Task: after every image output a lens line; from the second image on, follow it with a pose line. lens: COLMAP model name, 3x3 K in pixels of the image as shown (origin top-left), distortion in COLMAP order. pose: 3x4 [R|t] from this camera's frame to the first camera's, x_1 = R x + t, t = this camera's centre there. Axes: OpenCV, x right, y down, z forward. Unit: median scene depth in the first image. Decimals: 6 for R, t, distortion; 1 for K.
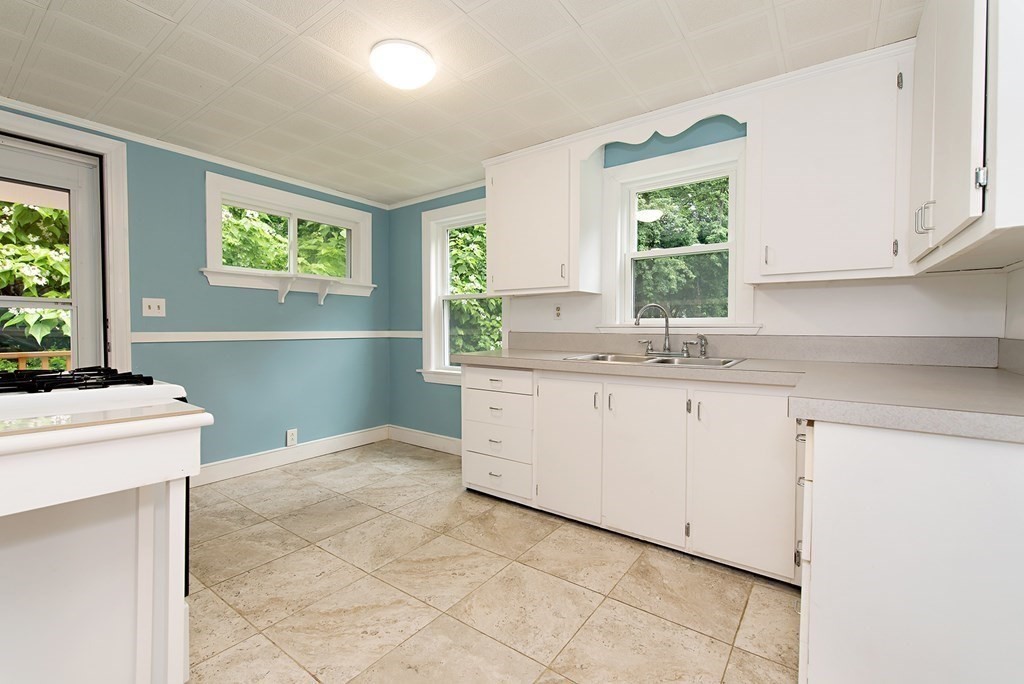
lens RADIAL K [[436.6, 0, 509.2], [0, 436.6, 343.3], [0, 0, 1]] dist [-0.002571, -0.000303]
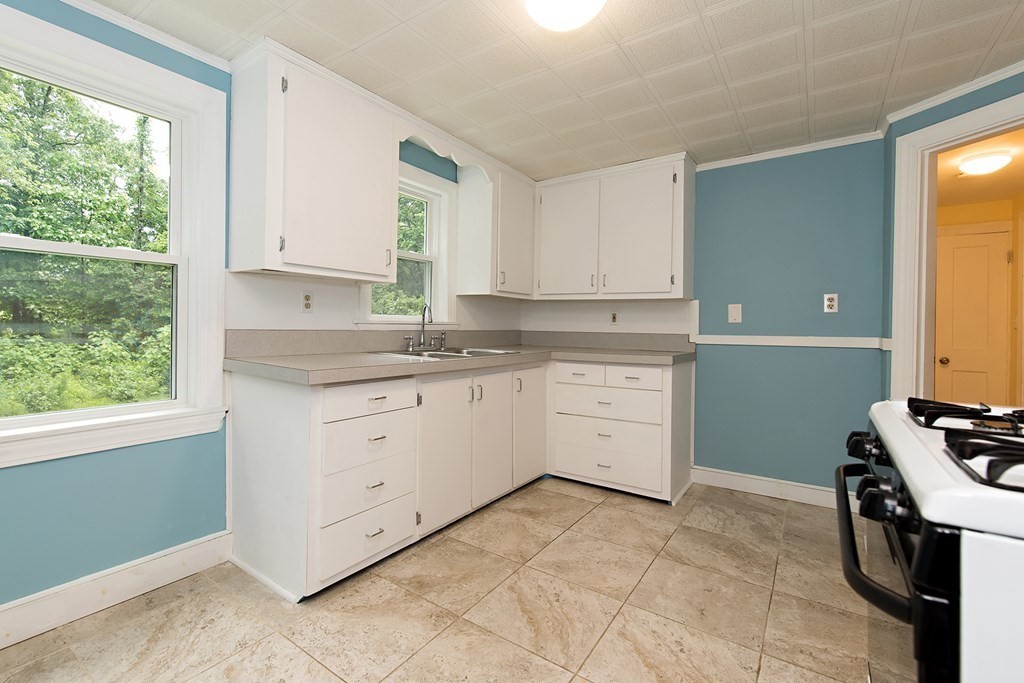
lens RADIAL K [[454.8, 0, 479.0], [0, 454.8, 322.2], [0, 0, 1]] dist [0.005195, 0.000249]
pose [[0.005933, 0.002673, 0.999979, -0.943247], [0.014938, 0.999885, -0.002761, -0.044149], [-0.999871, 0.014954, 0.005892, 1.006832]]
